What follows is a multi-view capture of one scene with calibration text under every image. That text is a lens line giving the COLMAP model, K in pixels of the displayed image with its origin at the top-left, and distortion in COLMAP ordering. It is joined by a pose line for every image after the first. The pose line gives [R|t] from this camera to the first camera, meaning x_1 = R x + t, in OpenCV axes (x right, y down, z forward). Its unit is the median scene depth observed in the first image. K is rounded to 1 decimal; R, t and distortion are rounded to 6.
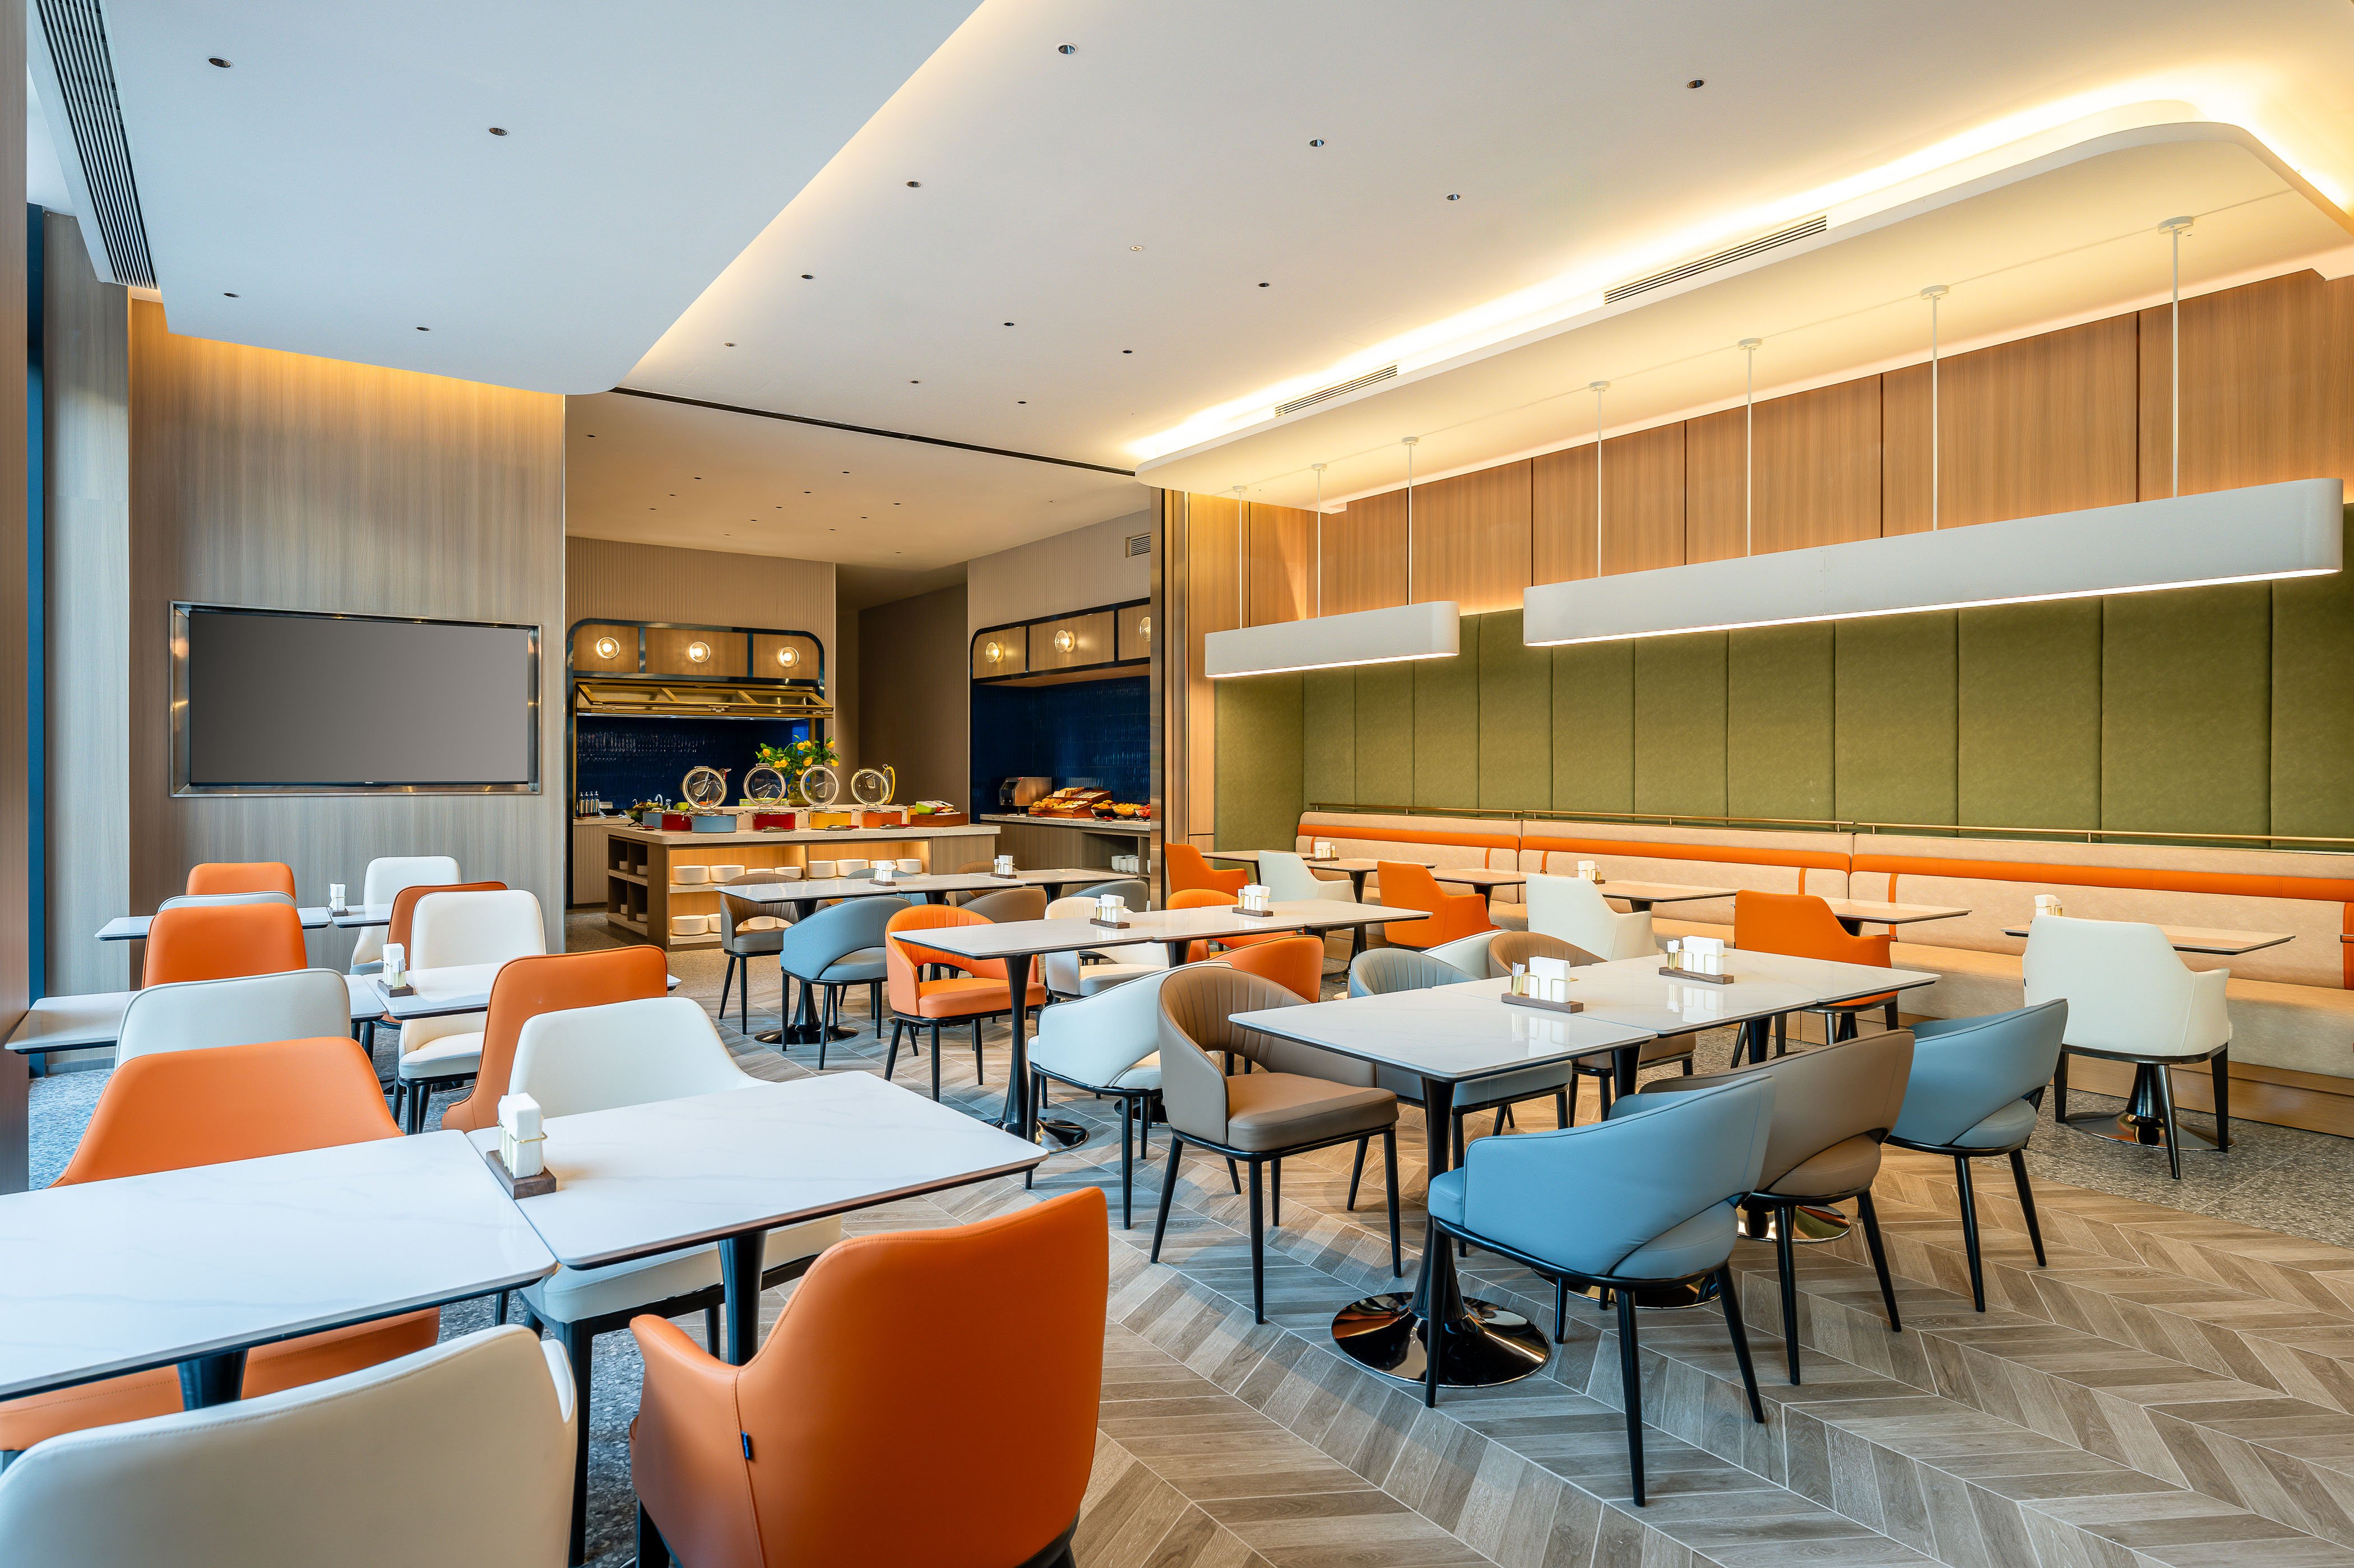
lens RADIAL K [[1286.8, 0, 1177.0], [0, 1286.8, 784.0], [0, 0, 1]] dist [-0.017655, 0.000687]
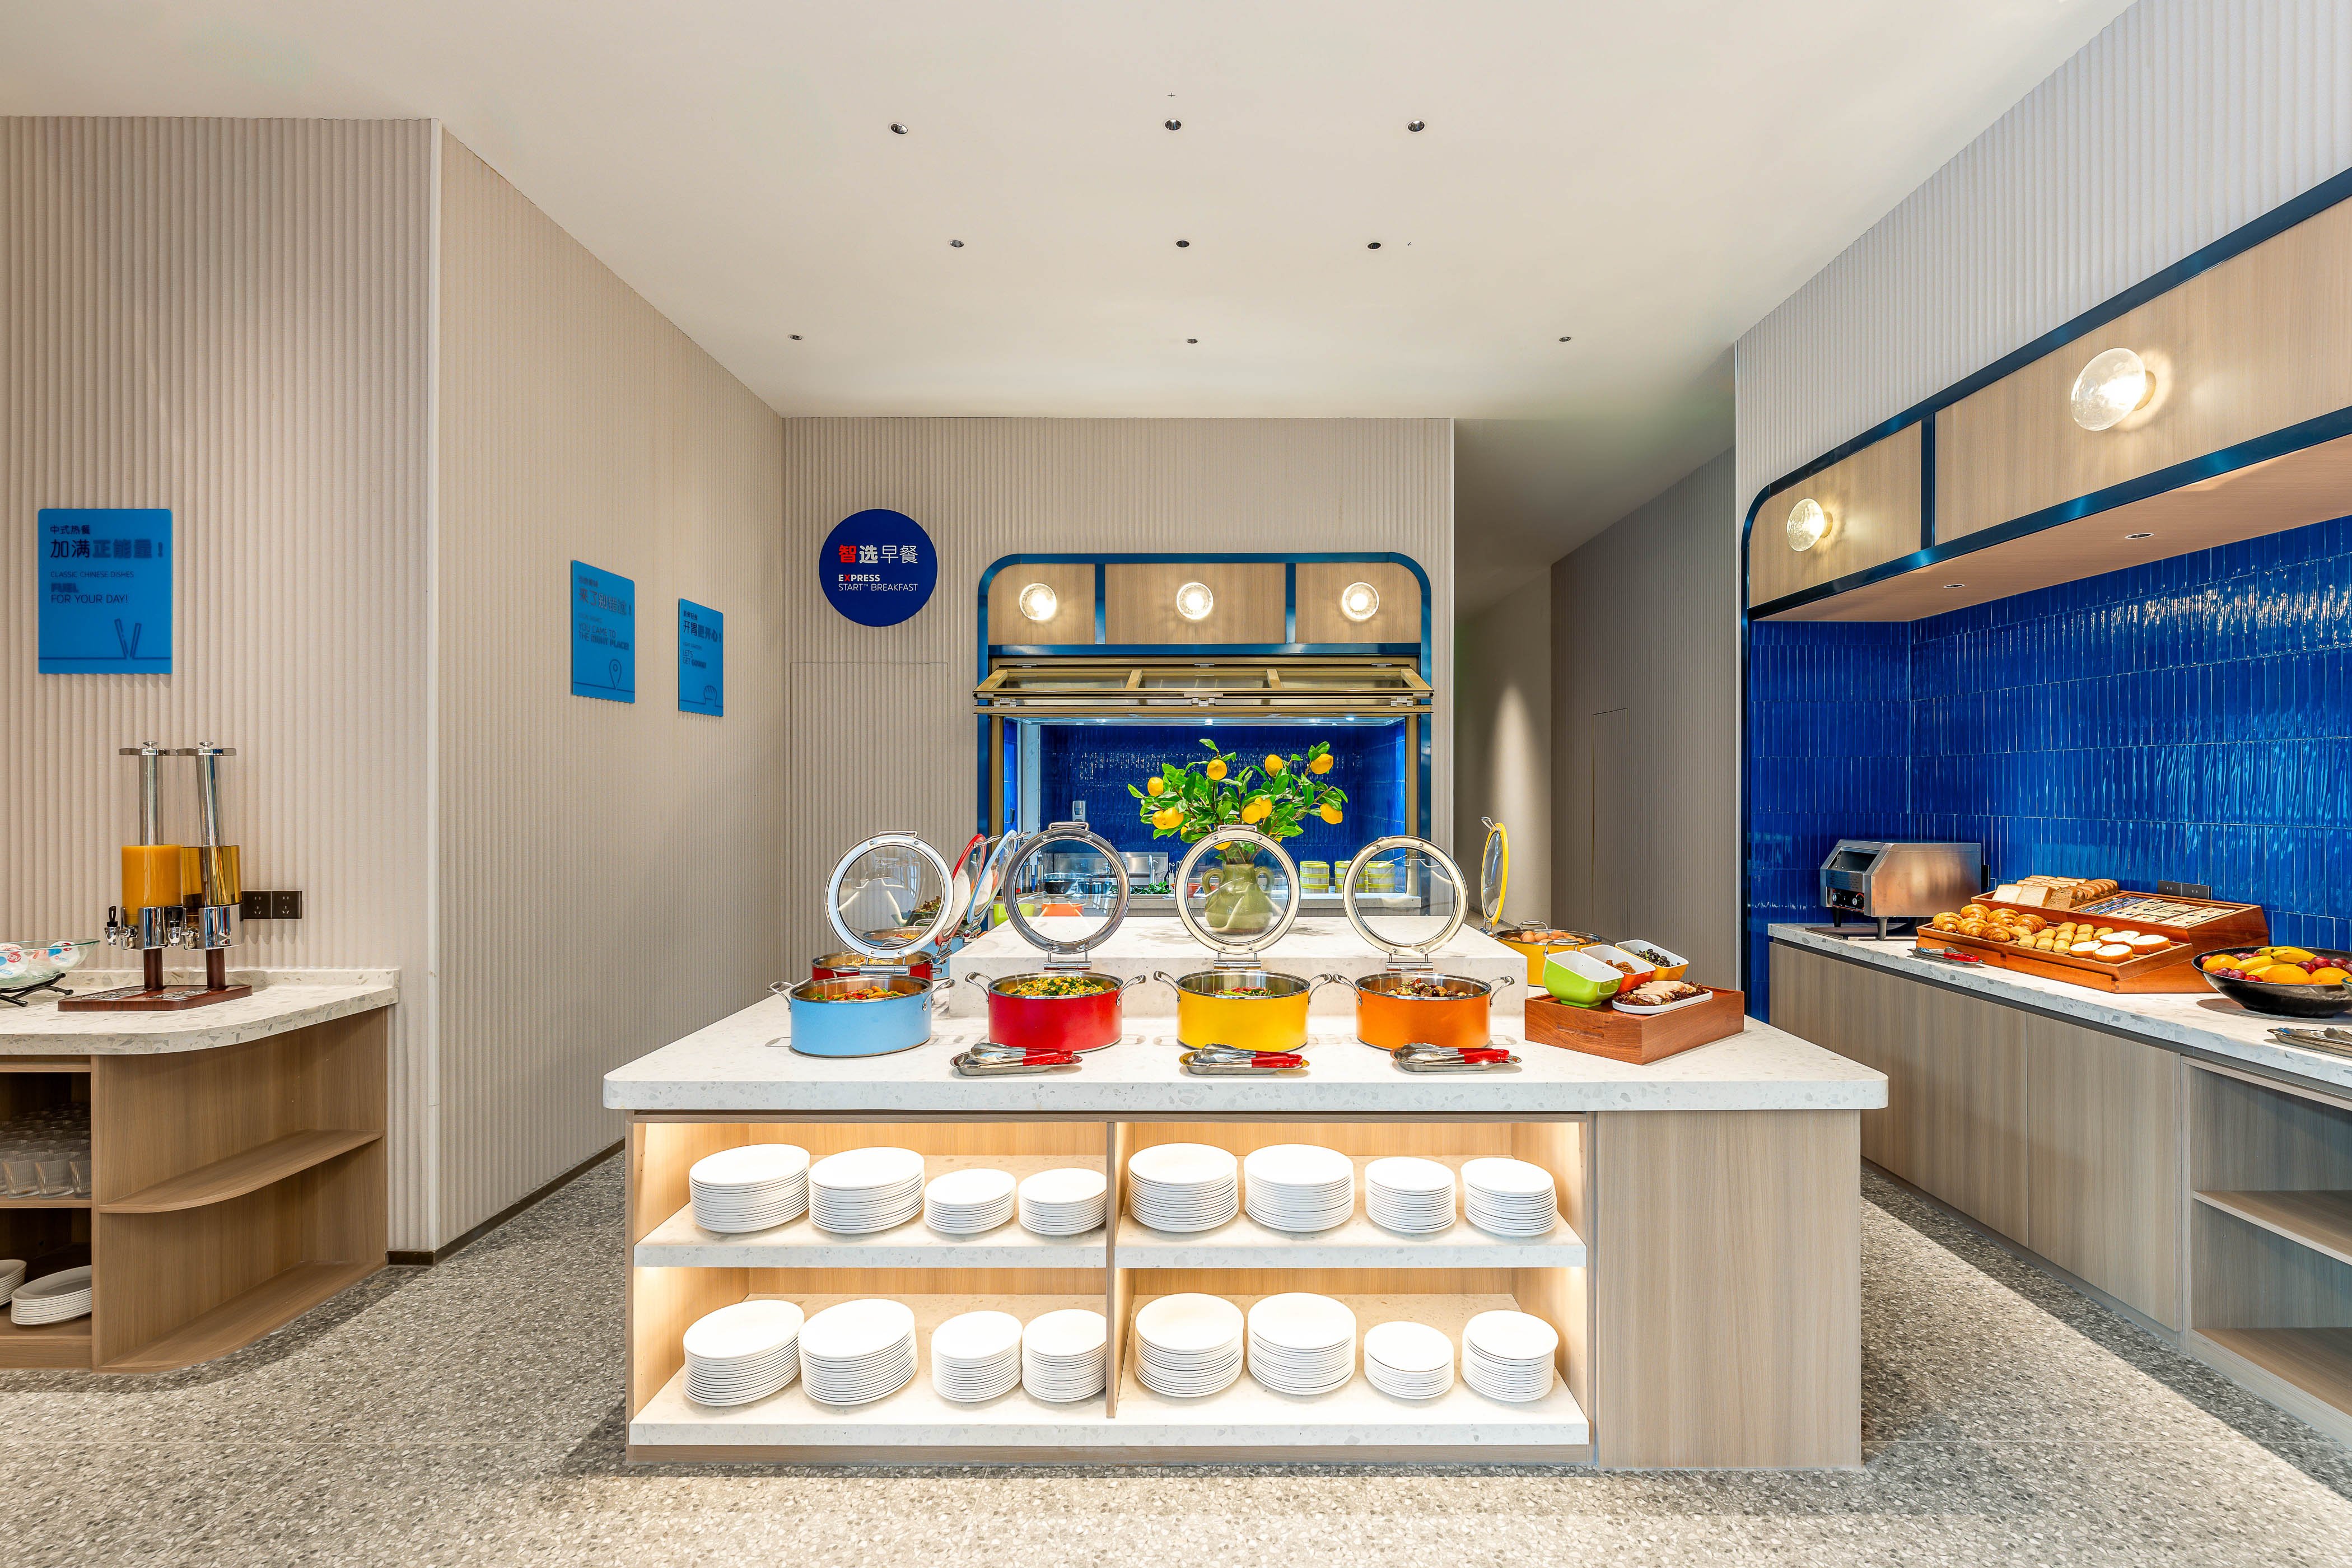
lens RADIAL K [[1021.5, 0, 1223.9], [0, 1021.5, 789.7], [0, 0, 1]] dist [-0.000707, -0.000218]
pose [[0.813159, -0.001535, -0.582039, -0.107519], [-0.004008, 0.999958, -0.008237, -0.018314], [0.582027, 0.009031, 0.813119, 0.647629]]
